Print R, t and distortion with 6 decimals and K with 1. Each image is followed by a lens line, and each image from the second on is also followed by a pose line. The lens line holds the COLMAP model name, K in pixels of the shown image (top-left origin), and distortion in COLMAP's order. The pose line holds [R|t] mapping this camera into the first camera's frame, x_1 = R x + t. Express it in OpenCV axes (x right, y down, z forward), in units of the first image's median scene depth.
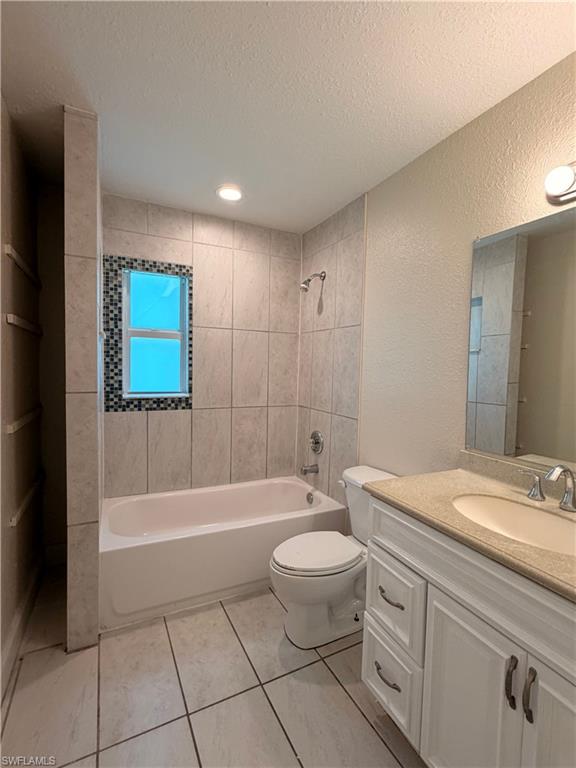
lens RADIAL K [[353.7, 0, 285.8], [0, 353.7, 383.4], [0, 0, 1]] dist [-0.008292, 0.001089]
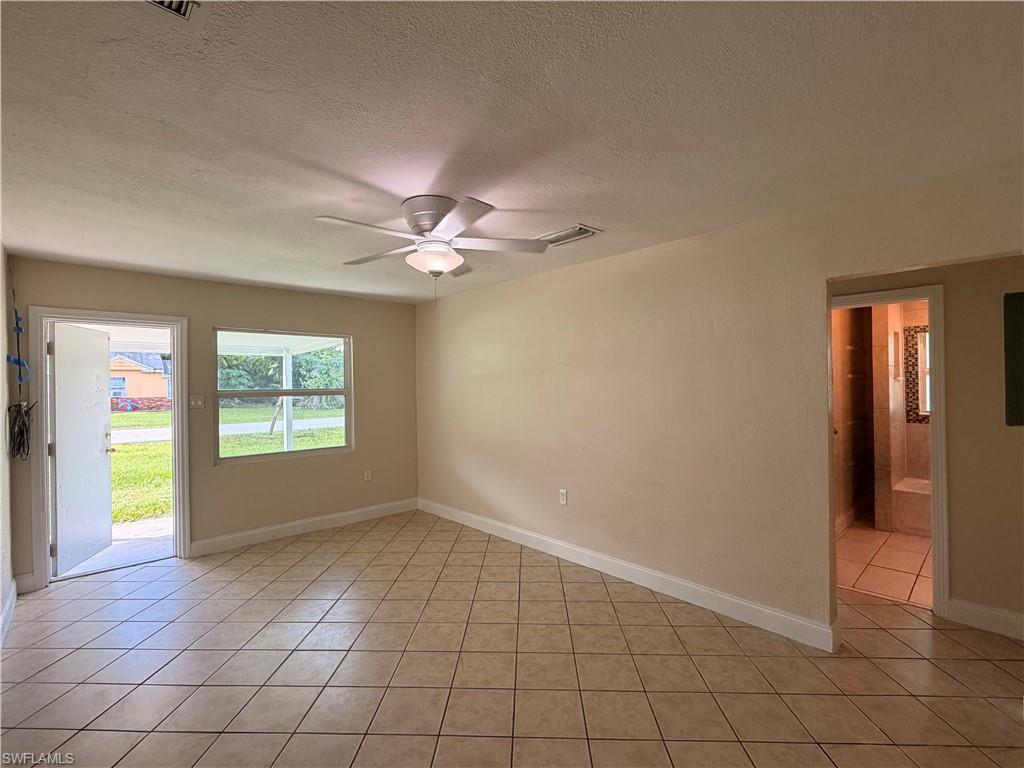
lens RADIAL K [[471.6, 0, 512.0], [0, 471.6, 383.8], [0, 0, 1]] dist [-0.008292, 0.001089]
pose [[0.278680, -0.030957, -0.959885, 1.053602], [-0.024530, 0.998925, -0.039338, 0.030703], [0.960071, 0.034509, 0.277621, -1.339891]]
